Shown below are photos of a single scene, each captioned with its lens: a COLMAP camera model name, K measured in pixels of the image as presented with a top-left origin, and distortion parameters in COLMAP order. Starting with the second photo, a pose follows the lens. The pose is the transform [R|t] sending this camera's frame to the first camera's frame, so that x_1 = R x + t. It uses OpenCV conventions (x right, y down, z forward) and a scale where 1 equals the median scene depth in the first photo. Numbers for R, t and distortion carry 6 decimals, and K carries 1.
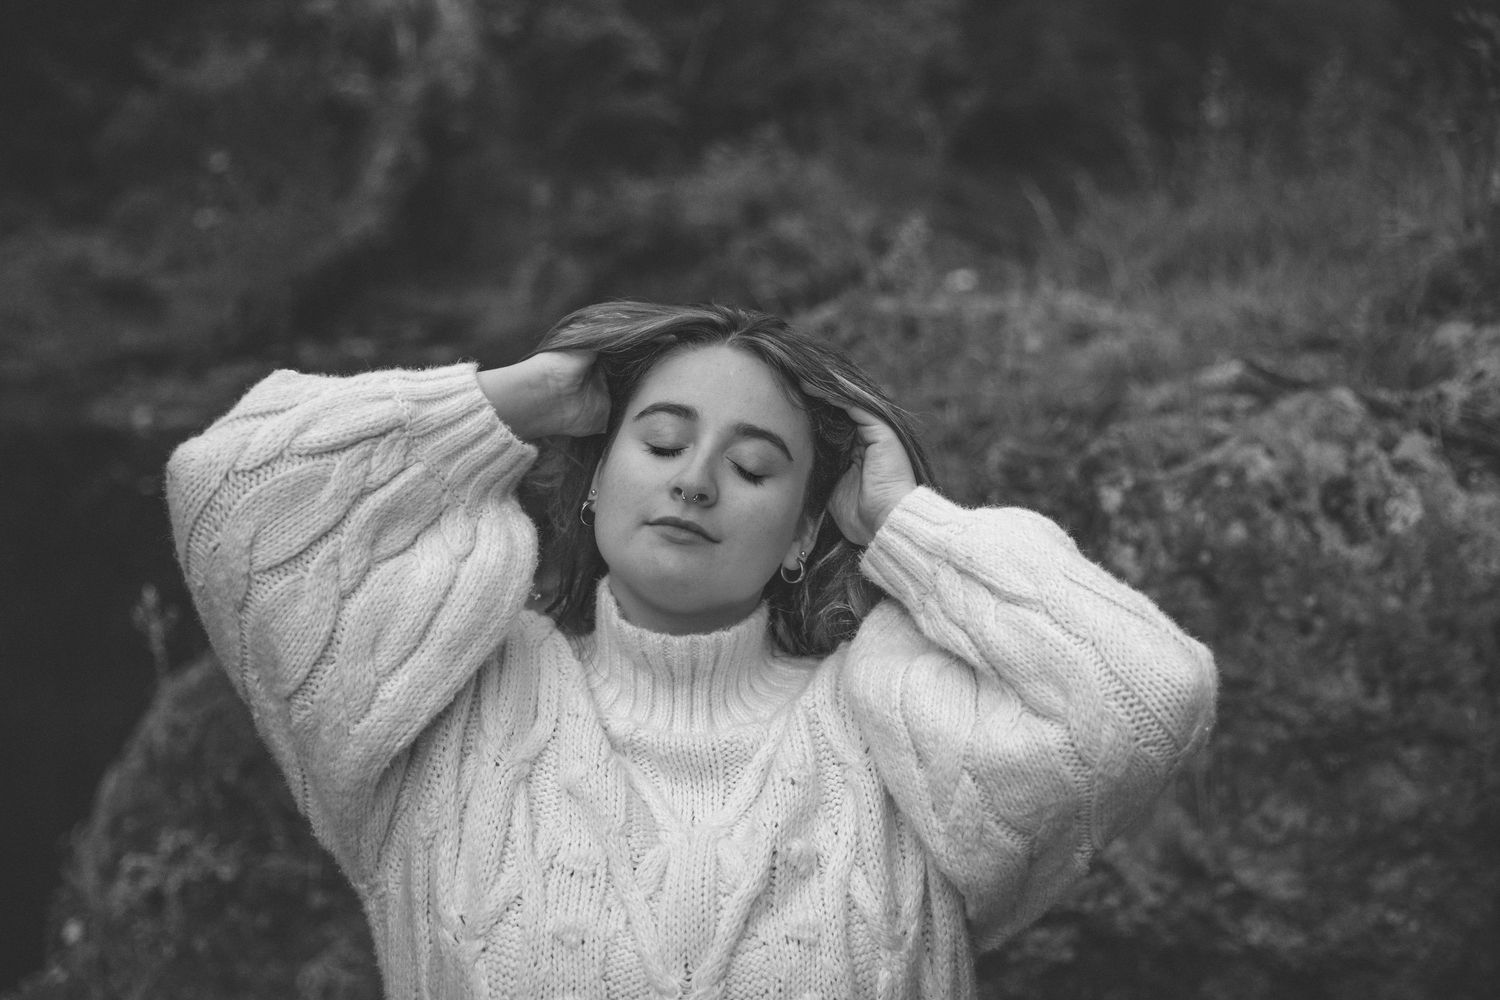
lens RADIAL K [[1955.6, 0, 750.0], [0, 1955.6, 500.0], [0, 0, 1]] dist [0.010985, -0.003926]
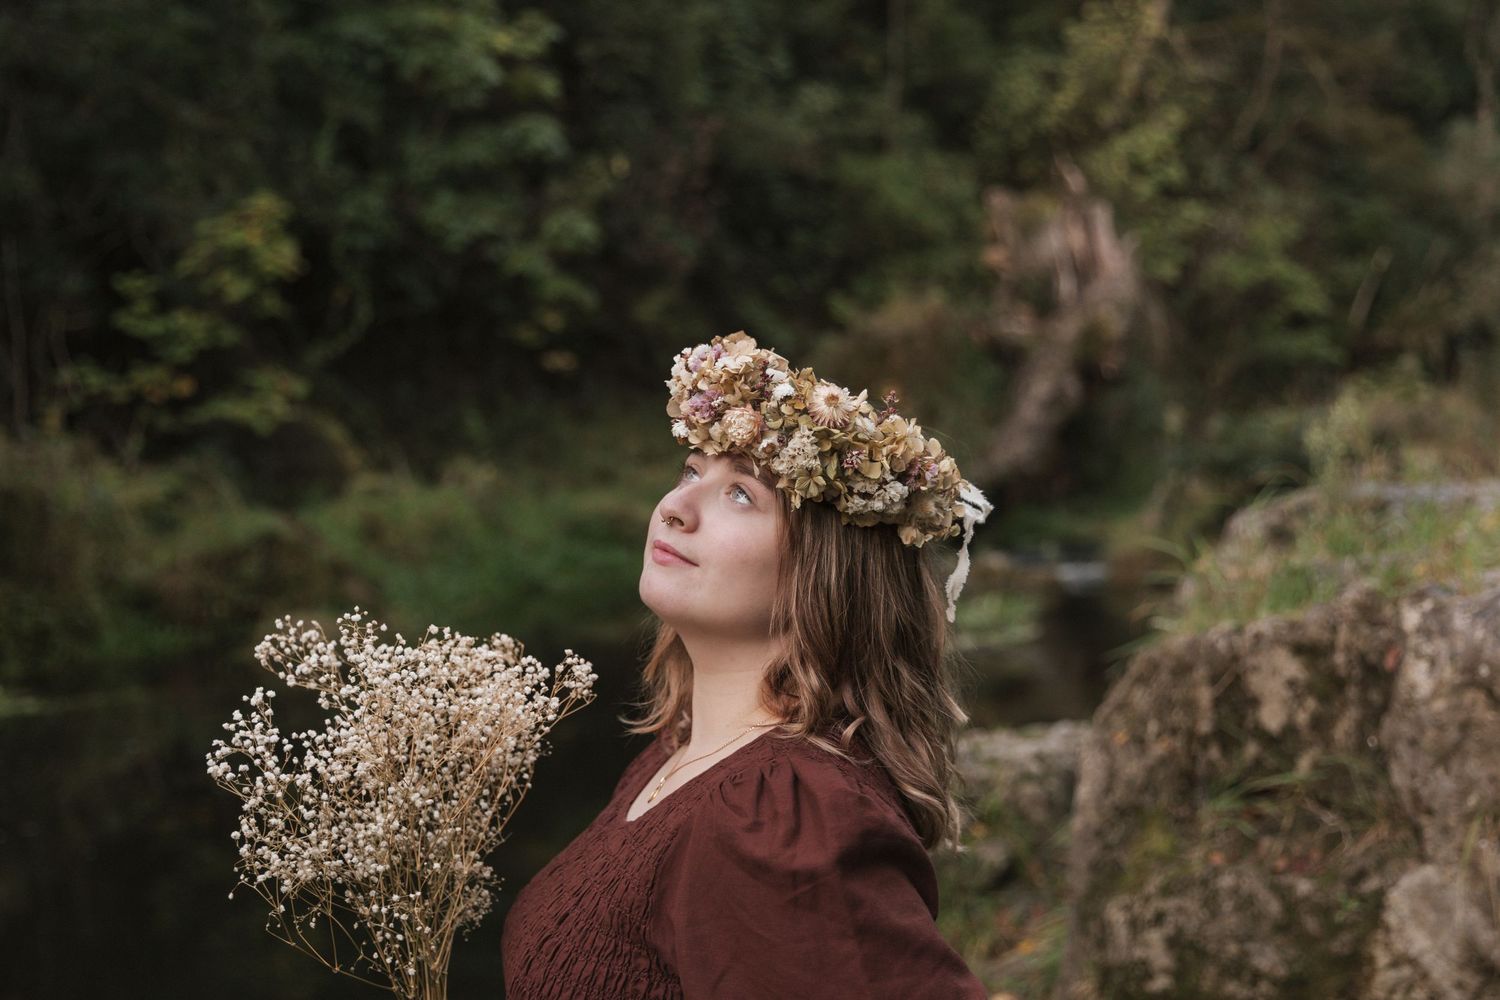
lens RADIAL K [[1886.0, 0, 750.0], [0, 1886.0, 500.0], [0, 0, 1]] dist [0.003599, -0.000141]
pose [[0.937876, 0.022181, -0.346261, 0.143562], [-0.064009, 0.991887, -0.109834, 0.052832], [0.341015, 0.125175, 0.931687, -0.101174]]
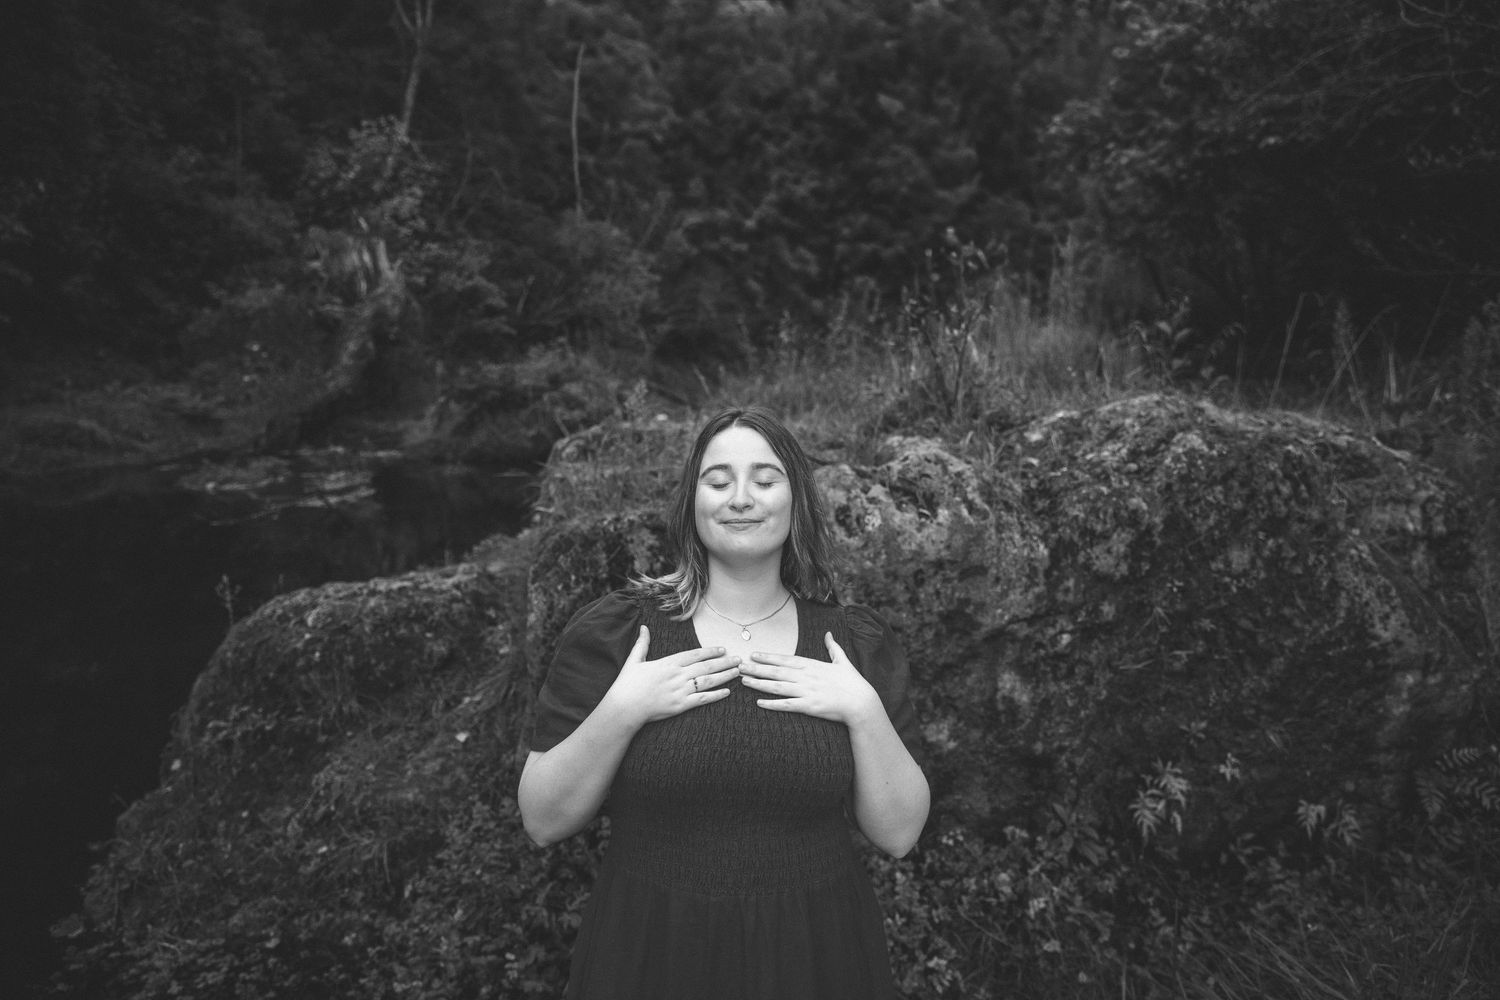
lens RADIAL K [[997.8, 0, 750.0], [0, 997.8, 500.0], [0, 0, 1]] dist [0.015057, -0.002033]
pose [[0.980691, -0.003419, 0.195532, -0.006791], [0.009348, 0.999524, -0.029405, 0.009325], [-0.195338, 0.030665, 0.980256, -0.027954]]
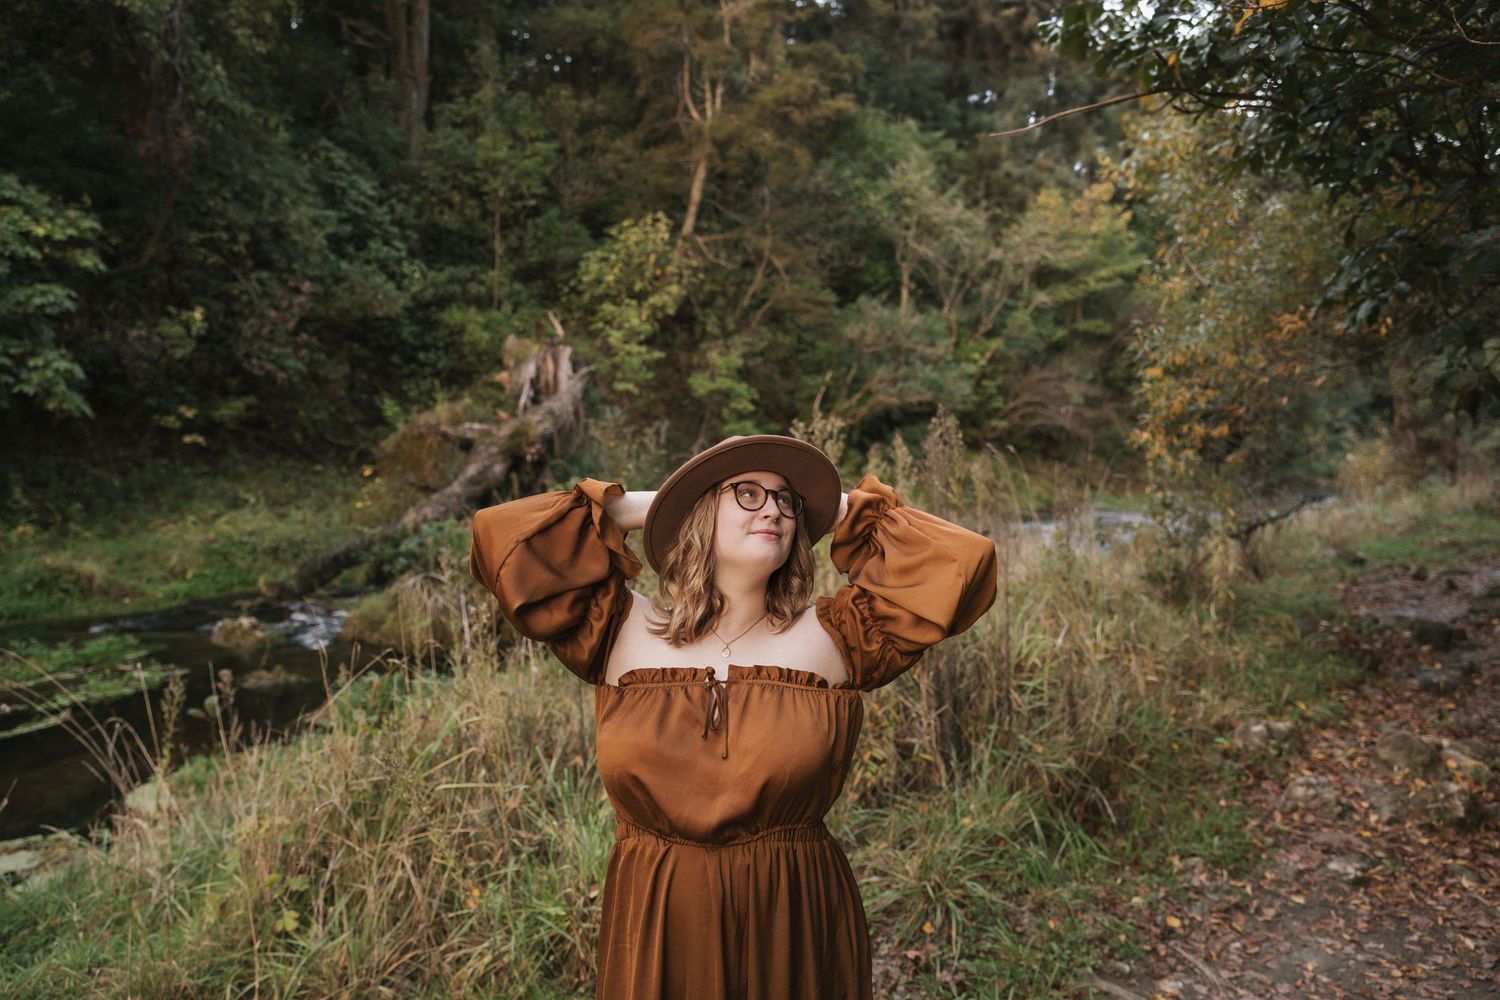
lens RADIAL K [[997.8, 0, 750.0], [0, 997.8, 500.0], [0, 0, 1]] dist [0.015057, -0.002033]
pose [[0.963287, 0.045760, -0.264546, 1.548078], [-0.071684, 0.993432, -0.089182, -0.529380], [0.258727, 0.104872, 0.960241, 1.420003]]
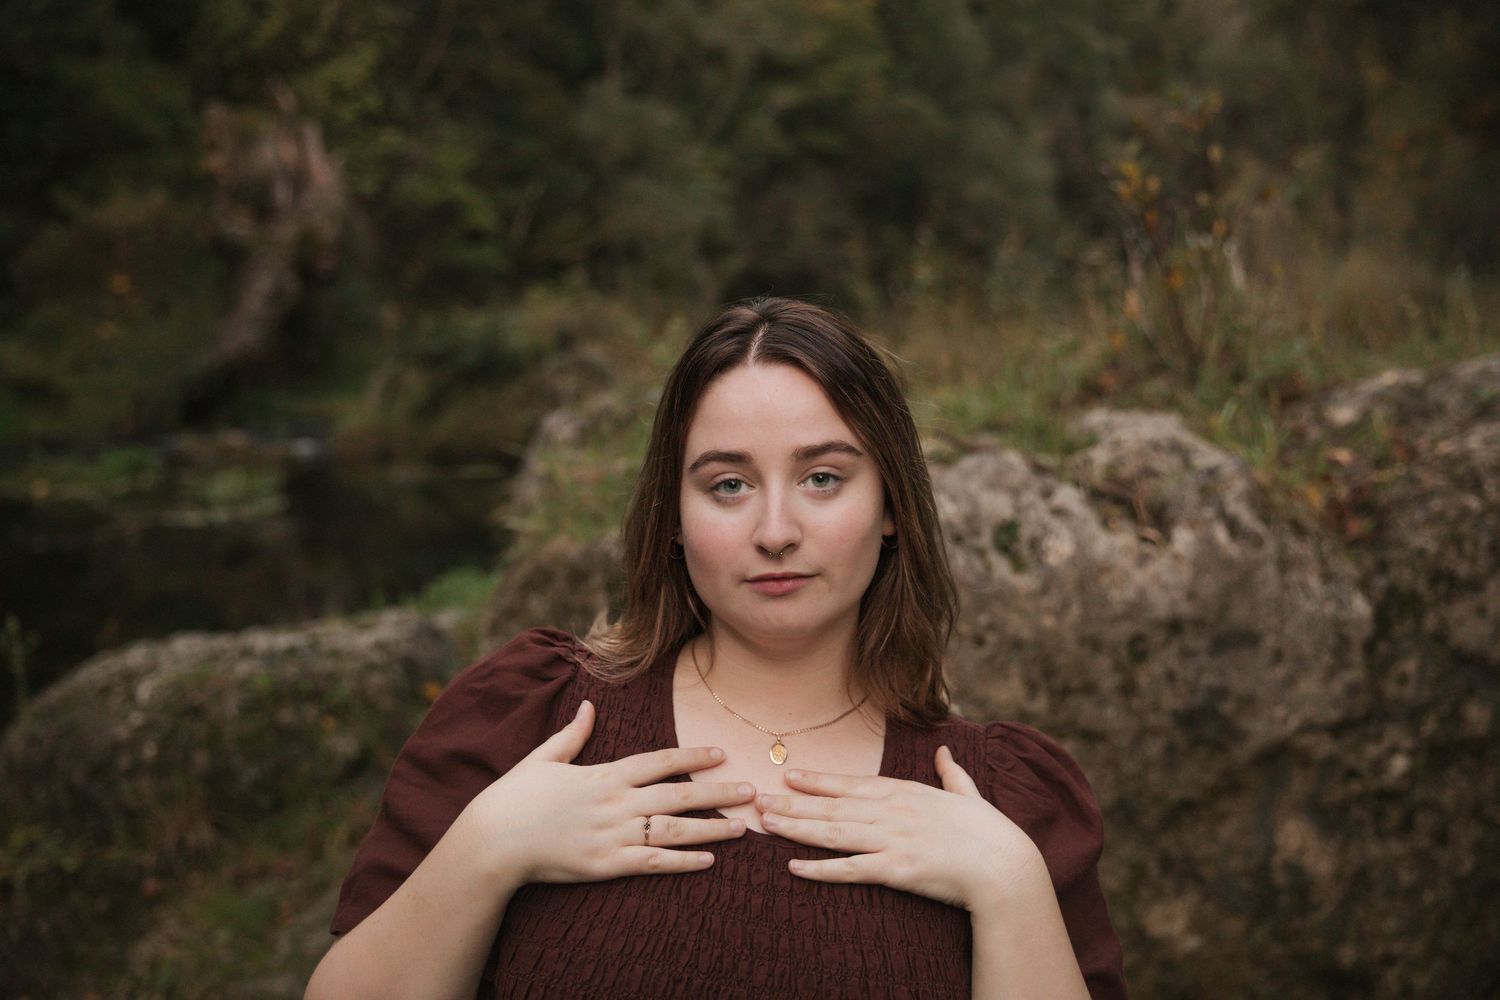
lens RADIAL K [[1537.1, 0, 750.0], [0, 1537.1, 500.0], [0, 0, 1]] dist [0.043462, -0.028610]
pose [[0.992448, 0.021110, 0.120840, 0.016084], [-0.015103, 0.998614, -0.050416, 0.019131], [-0.121737, 0.048210, 0.991391, 0.041794]]
